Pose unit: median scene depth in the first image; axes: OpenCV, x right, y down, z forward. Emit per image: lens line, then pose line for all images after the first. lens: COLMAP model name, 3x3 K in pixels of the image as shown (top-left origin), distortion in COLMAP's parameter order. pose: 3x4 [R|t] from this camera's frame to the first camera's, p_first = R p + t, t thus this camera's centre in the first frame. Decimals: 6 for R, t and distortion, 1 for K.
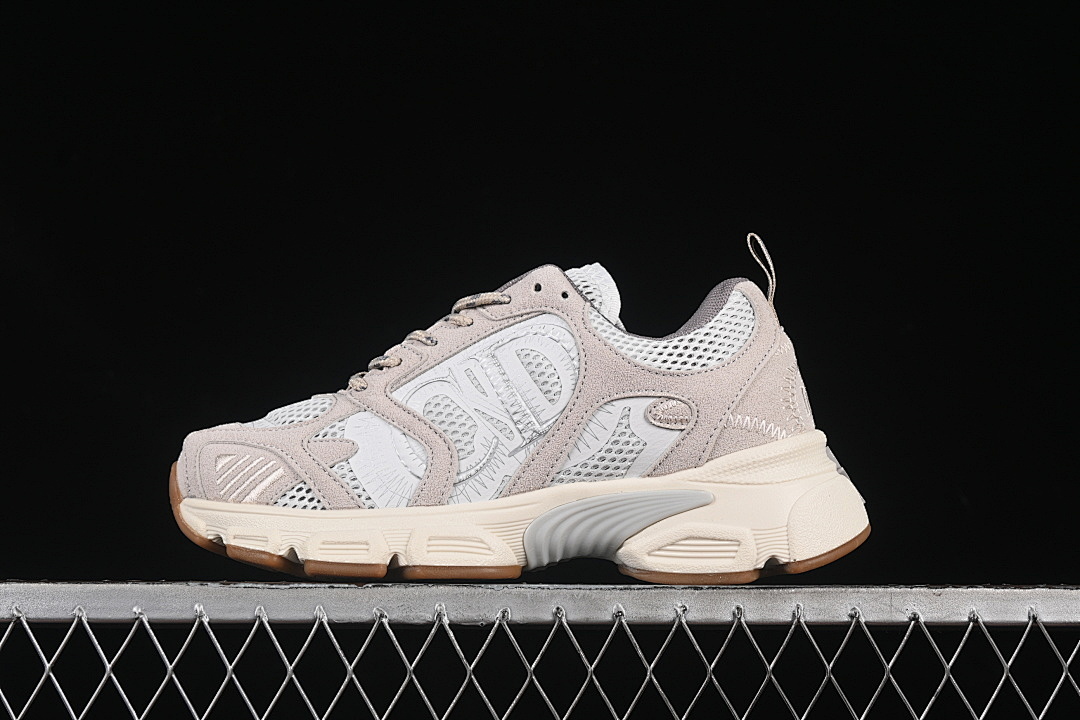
lens RADIAL K [[2329.1, 0, 538.2], [0, 2329.1, 362.8], [0, 0, 1]] dist [0.023472, 0.000000]
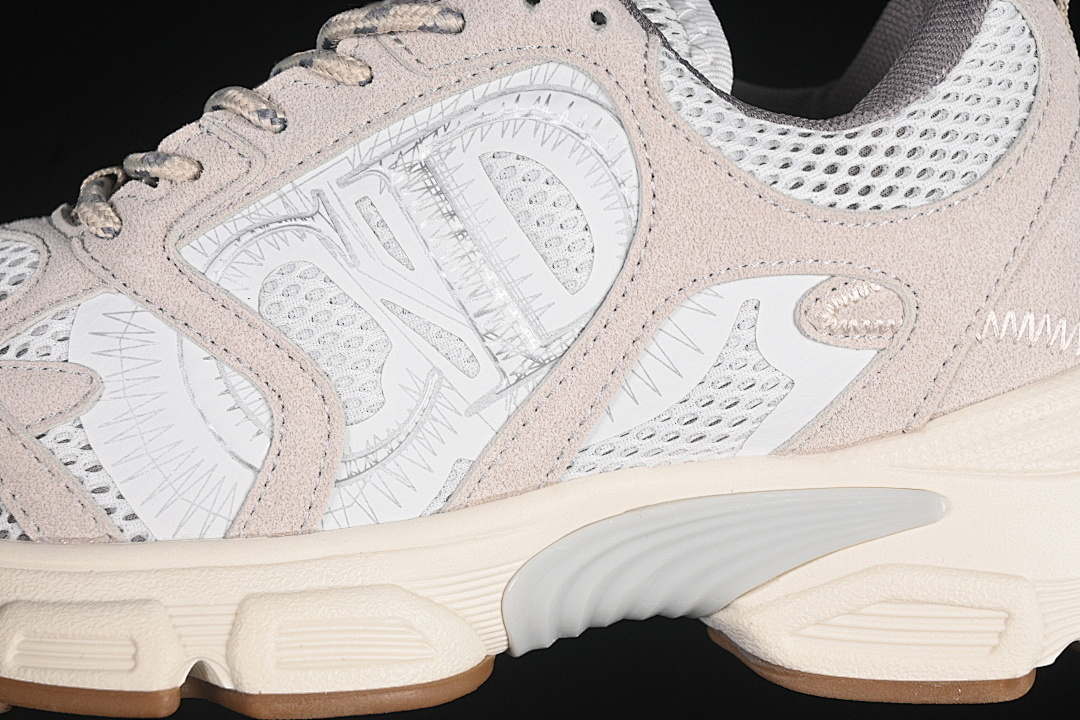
lens RADIAL K [[2329.1, 0, 539.3], [0, 2329.1, 357.1], [0, 0, 1]] dist [0.023472, 0.000000]
pose [[0.996468, -0.013881, 0.082816, -0.034137], [-0.007972, 0.966147, 0.257868, -0.077910], [-0.083592, -0.257618, 0.962624, 0.597099]]
